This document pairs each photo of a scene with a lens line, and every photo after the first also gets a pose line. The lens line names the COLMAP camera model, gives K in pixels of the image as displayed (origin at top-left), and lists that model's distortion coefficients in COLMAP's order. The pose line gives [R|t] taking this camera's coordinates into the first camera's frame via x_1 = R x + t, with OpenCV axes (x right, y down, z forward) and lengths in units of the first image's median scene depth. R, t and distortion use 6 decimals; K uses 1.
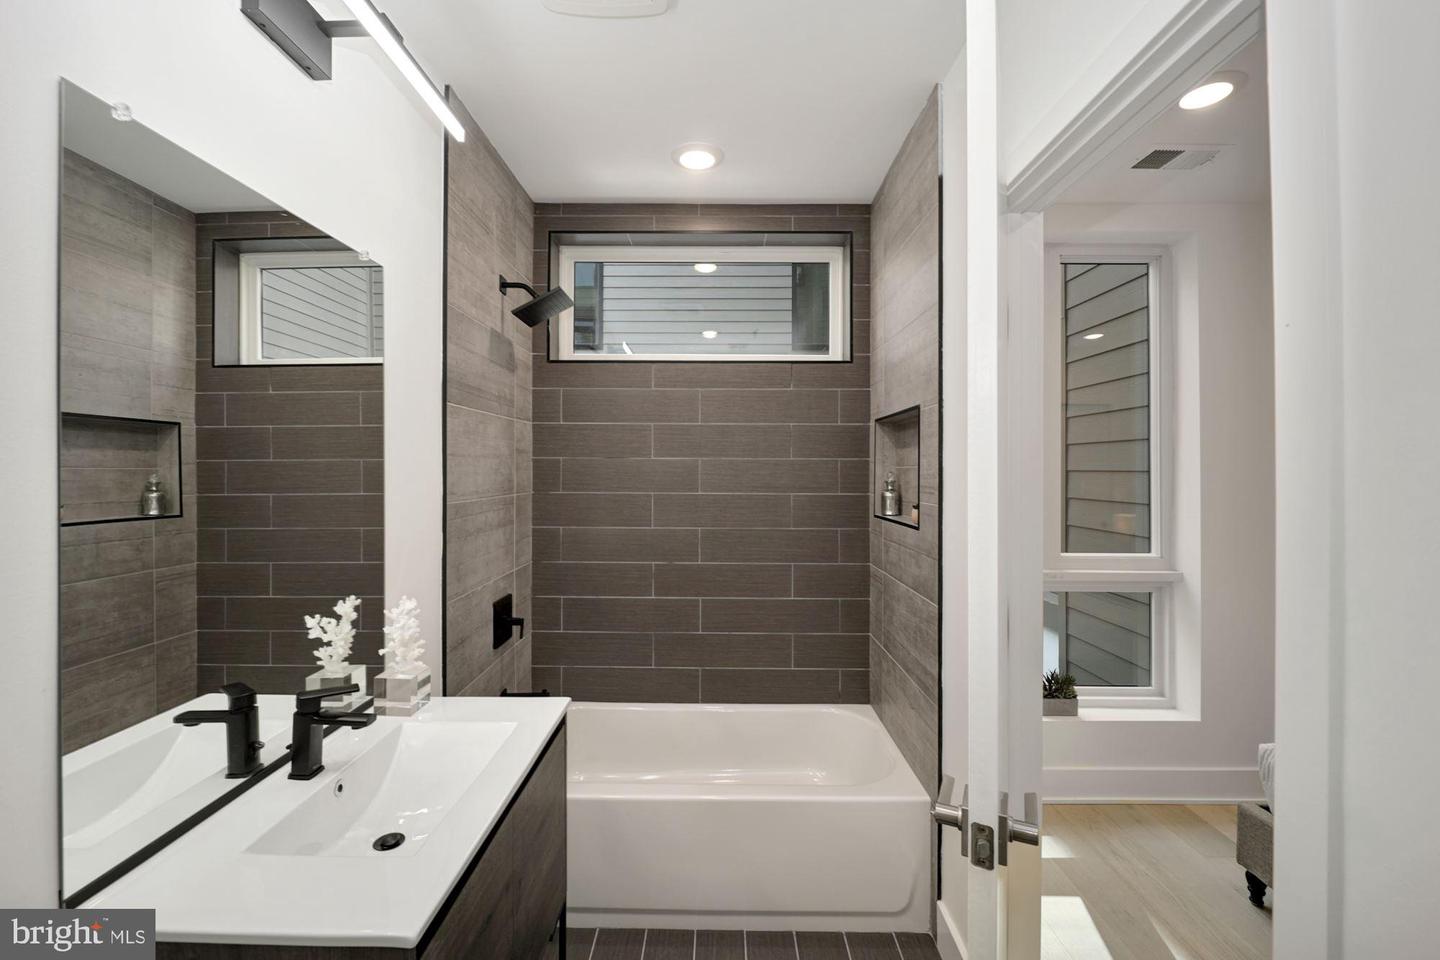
lens RADIAL K [[585.1, 0, 717.8], [0, 585.1, 473.6], [0, 0, 1]] dist [-0.008390, -0.001535]
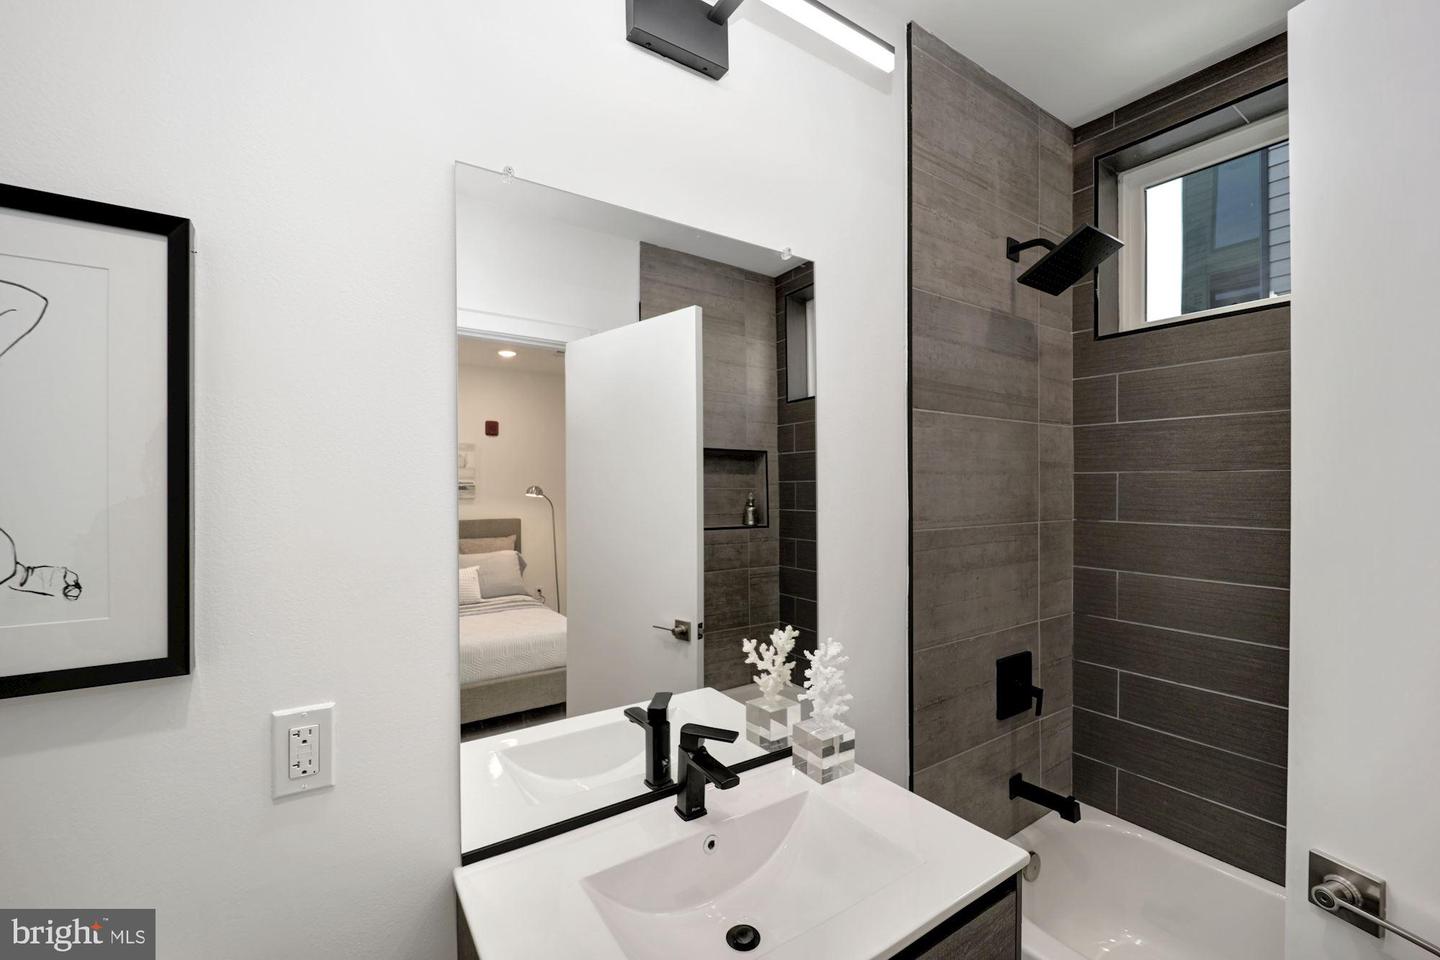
lens RADIAL K [[585.1, 0, 721.2], [0, 585.1, 490.8], [0, 0, 1]] dist [-0.008390, -0.001535]
pose [[0.561501, 0.002624, -0.827472, 0.051096], [-0.004415, 0.999990, 0.000175, -0.003341], [0.827464, 0.003555, 0.561507, 0.242749]]
